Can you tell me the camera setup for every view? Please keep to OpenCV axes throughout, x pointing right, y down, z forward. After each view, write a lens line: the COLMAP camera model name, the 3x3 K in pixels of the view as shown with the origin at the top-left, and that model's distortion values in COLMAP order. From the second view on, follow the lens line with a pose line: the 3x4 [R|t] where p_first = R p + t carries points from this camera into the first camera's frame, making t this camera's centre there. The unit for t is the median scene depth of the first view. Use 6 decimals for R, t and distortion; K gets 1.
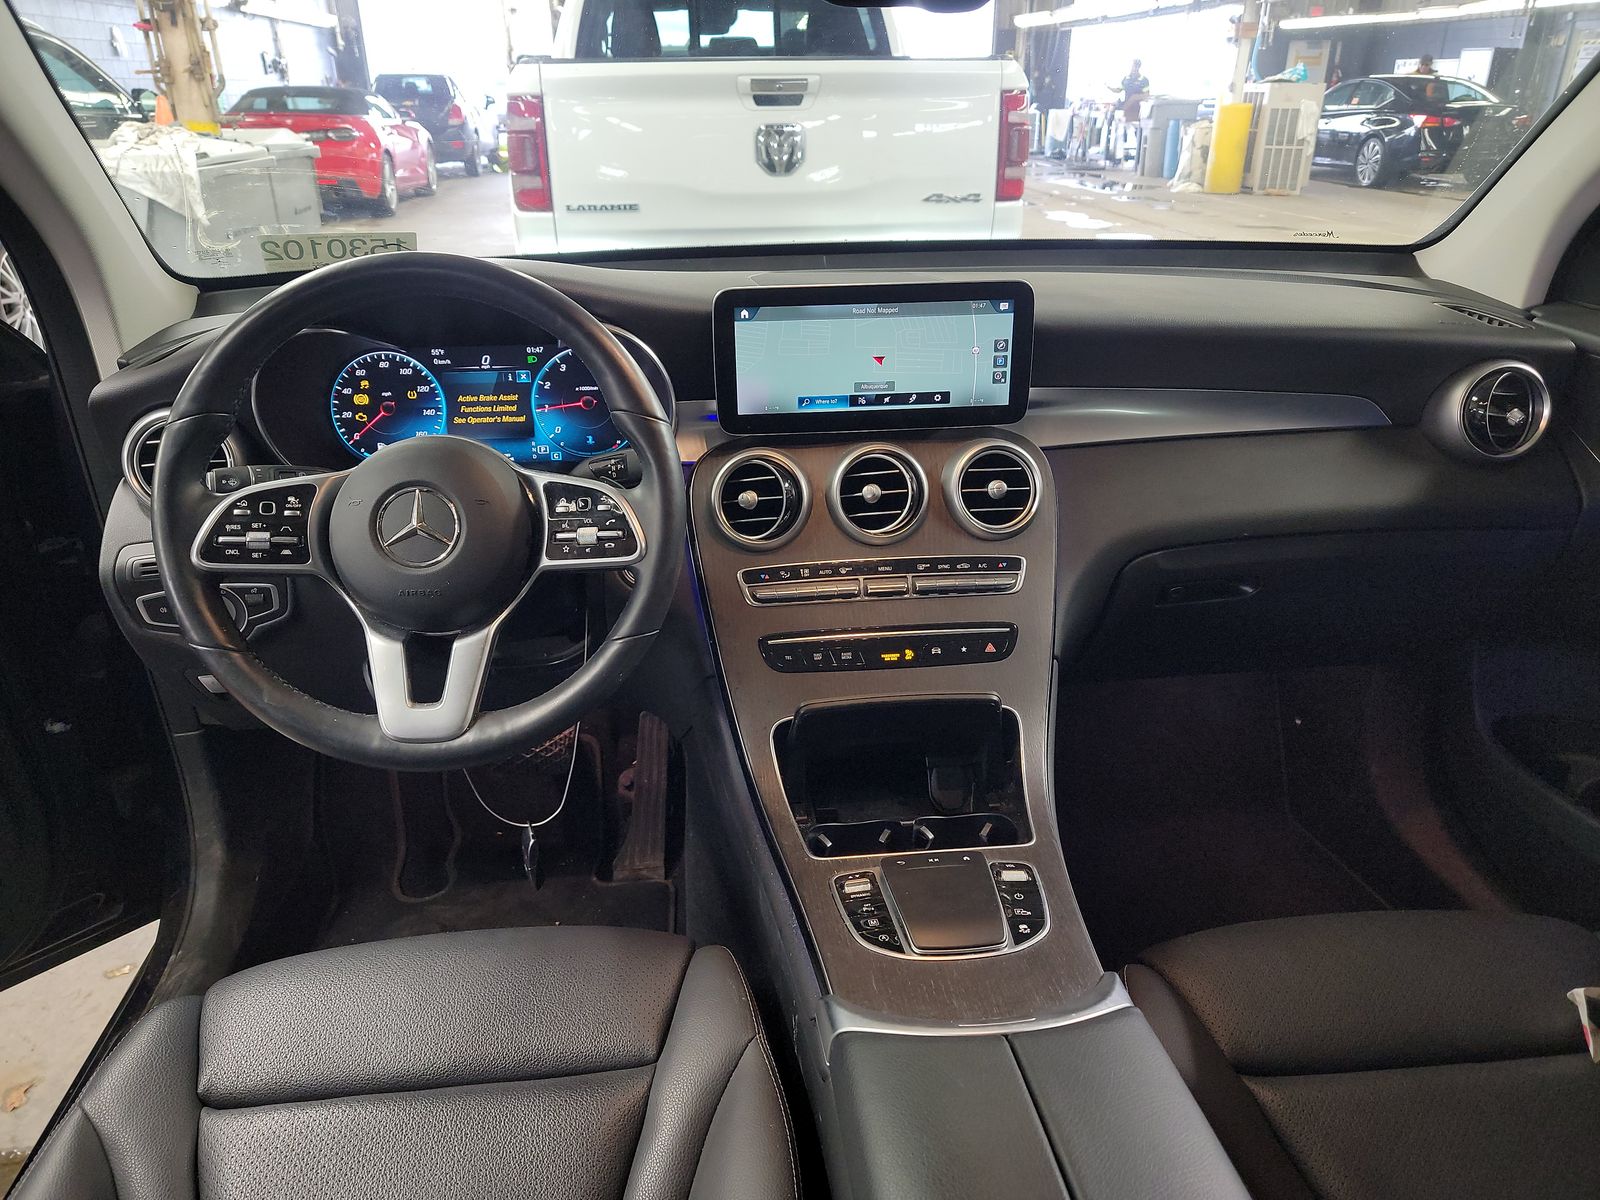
lens RADIAL K [[1114.9, 0, 796.6], [0, 1114.9, 592.8], [0, 0, 1]] dist [0.055400, -0.042123]
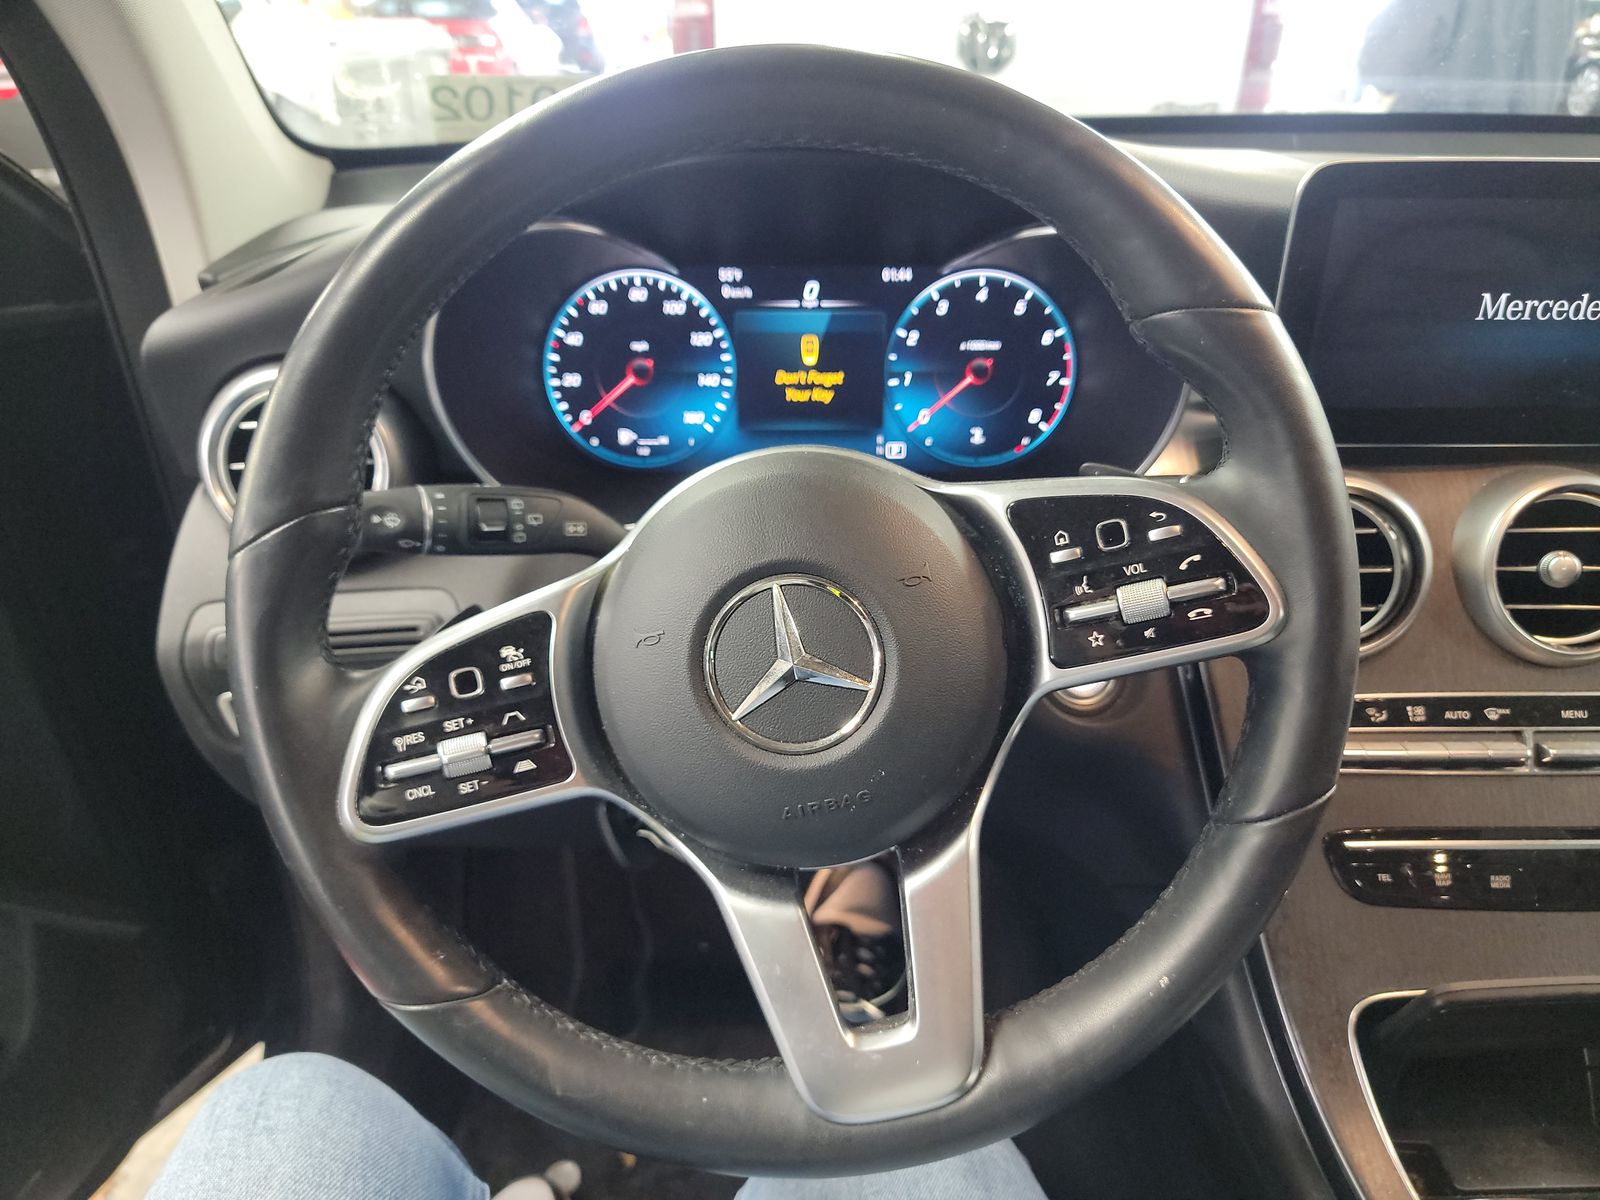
lens RADIAL K [[1114.9, 0, 812.7], [0, 1114.9, 601.3], [0, 0, 1]] dist [0.055400, -0.042123]
pose [[0.995339, 0.050240, -0.082316, -0.223293], [-0.044725, 0.996714, 0.067531, -0.089449], [0.085438, -0.063535, 0.994316, 0.428355]]
